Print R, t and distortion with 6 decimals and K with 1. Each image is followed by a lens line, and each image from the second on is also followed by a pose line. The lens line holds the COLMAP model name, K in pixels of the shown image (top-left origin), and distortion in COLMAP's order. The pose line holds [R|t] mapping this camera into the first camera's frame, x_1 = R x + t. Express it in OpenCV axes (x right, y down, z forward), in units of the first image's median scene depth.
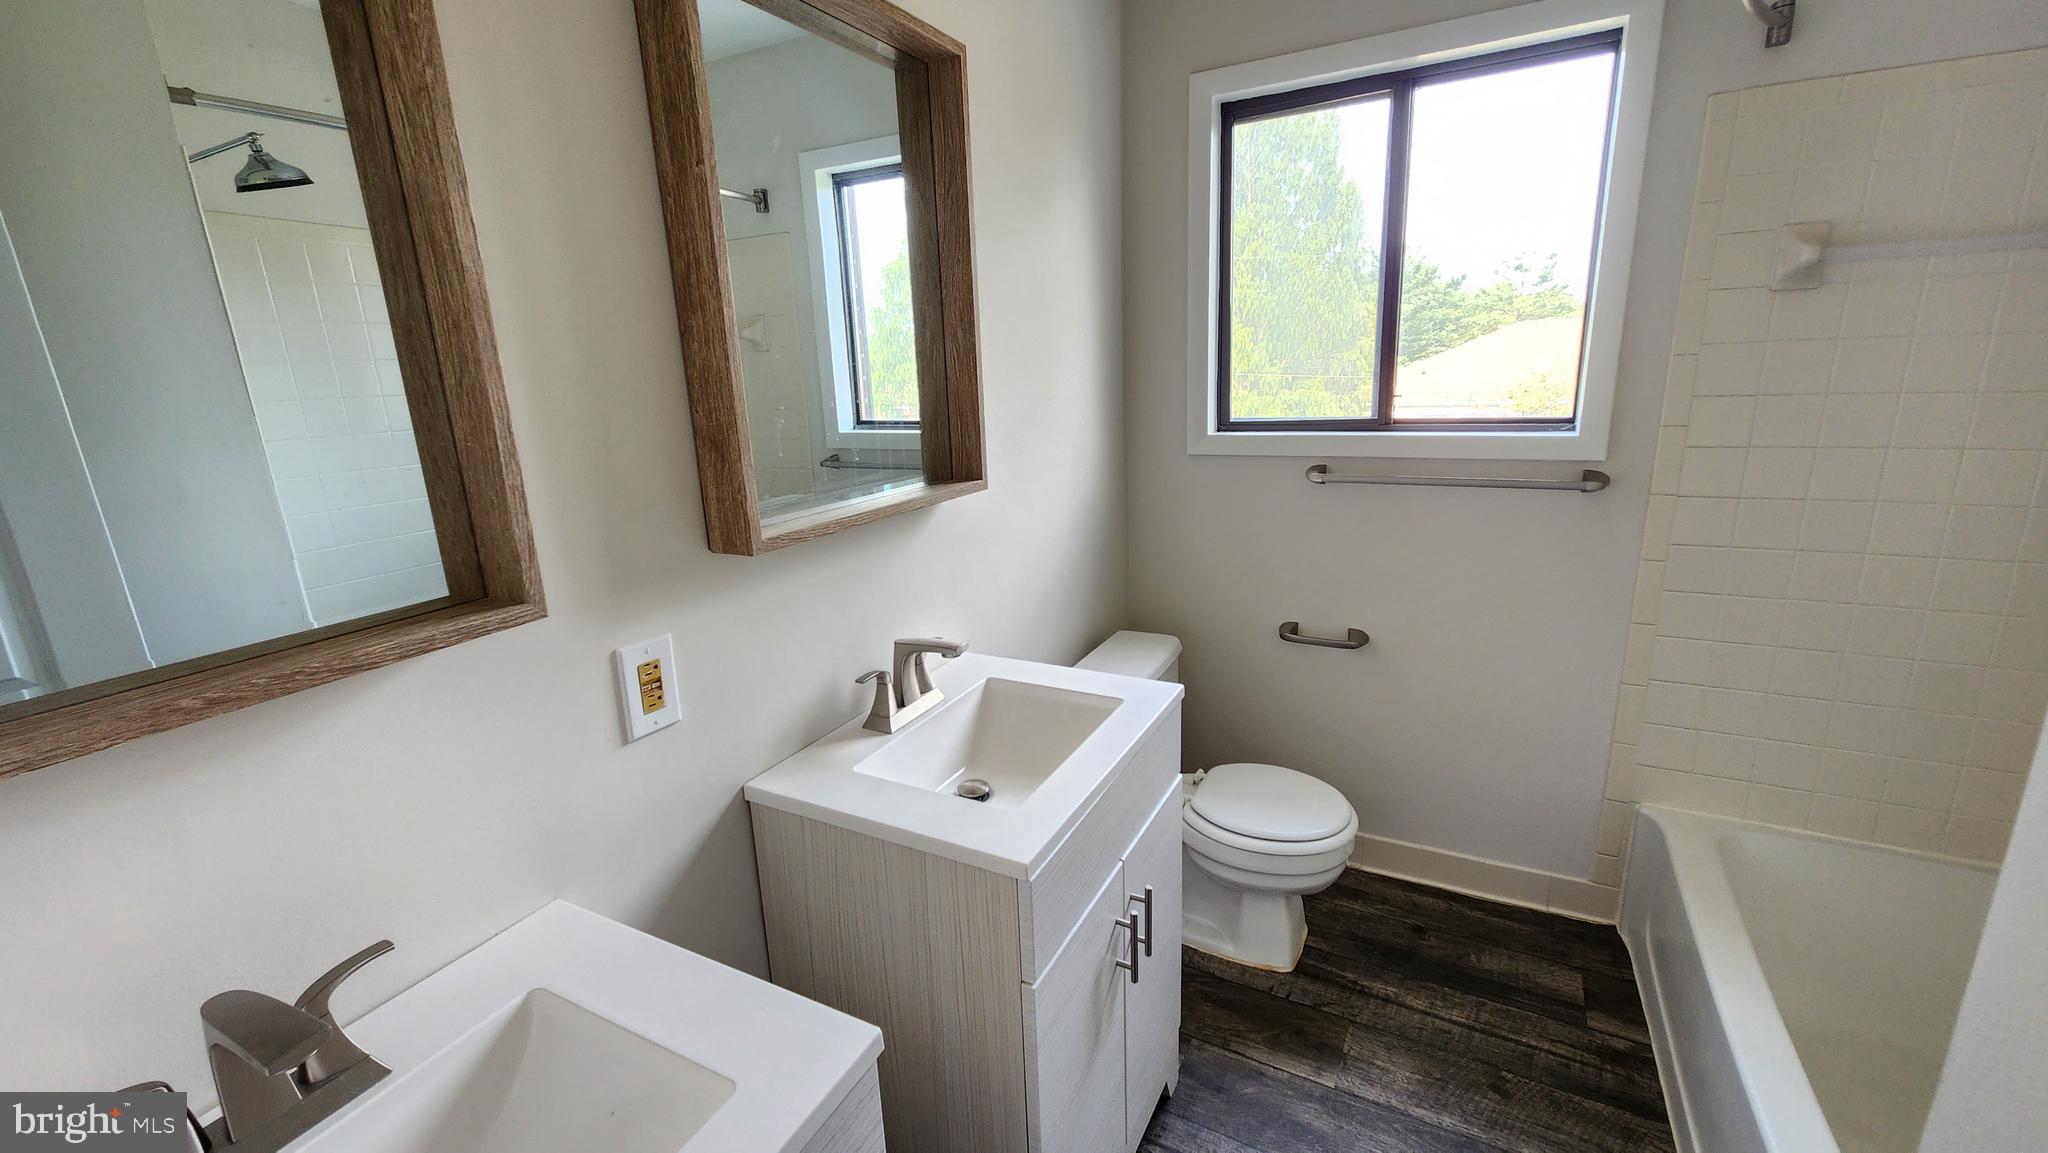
lens RADIAL K [[824.4, 0, 1028.7], [0, 824.4, 579.8], [0, 0, 1]] dist [0.006714, 0.000218]
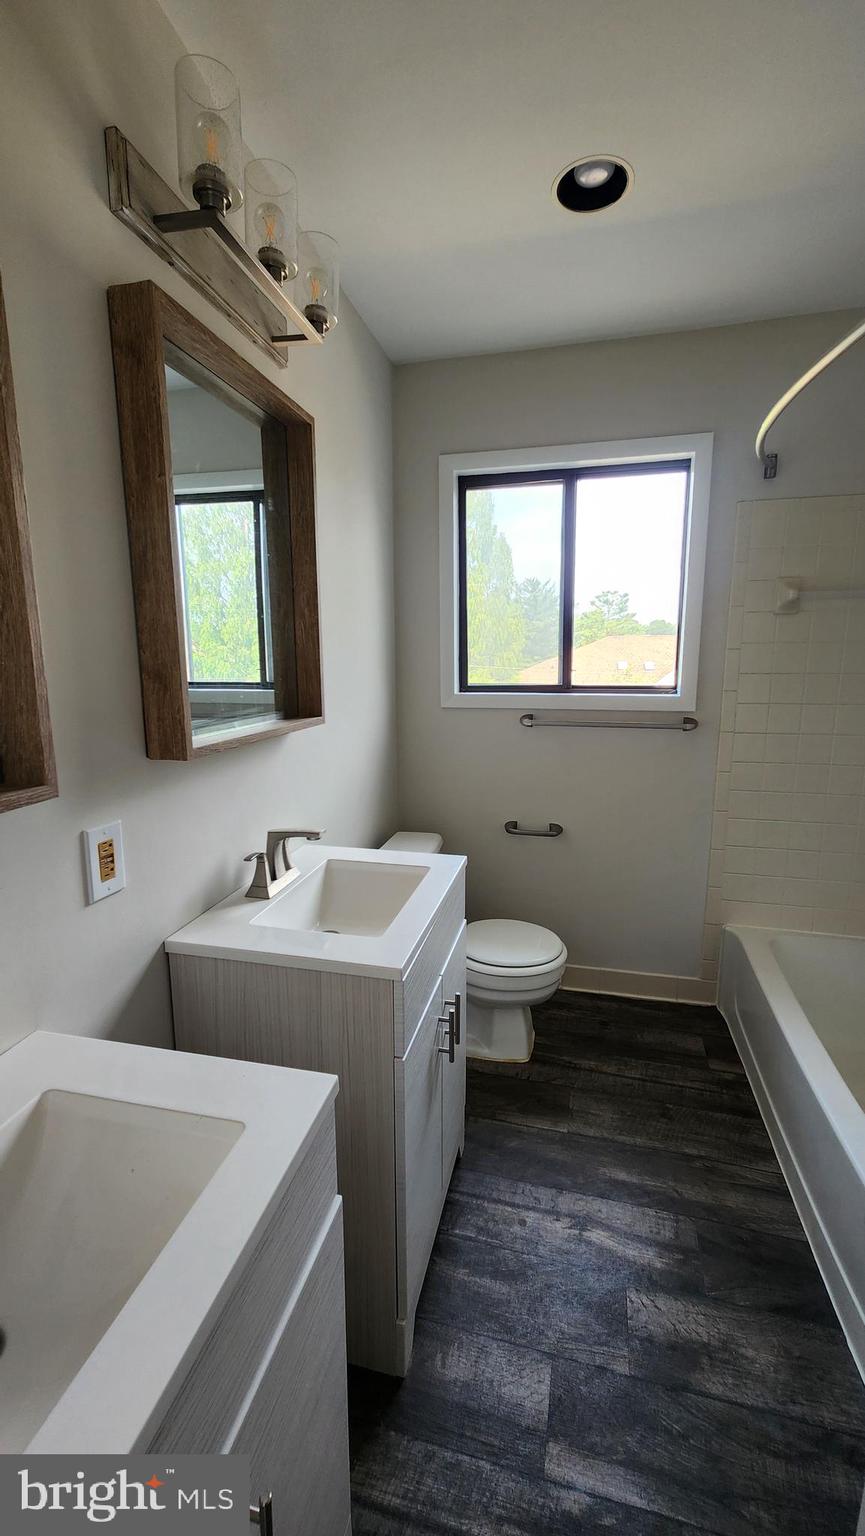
lens RADIAL K [[618.3, 0, 432.5], [0, 618.3, 768.0], [0, 0, 1]] dist [0.006714, 0.000218]
pose [[0.968099, -0.012270, 0.250267, -0.134730], [0.031467, 0.996846, -0.072853, 0.047314], [-0.248583, 0.078404, 0.965432, -0.051118]]
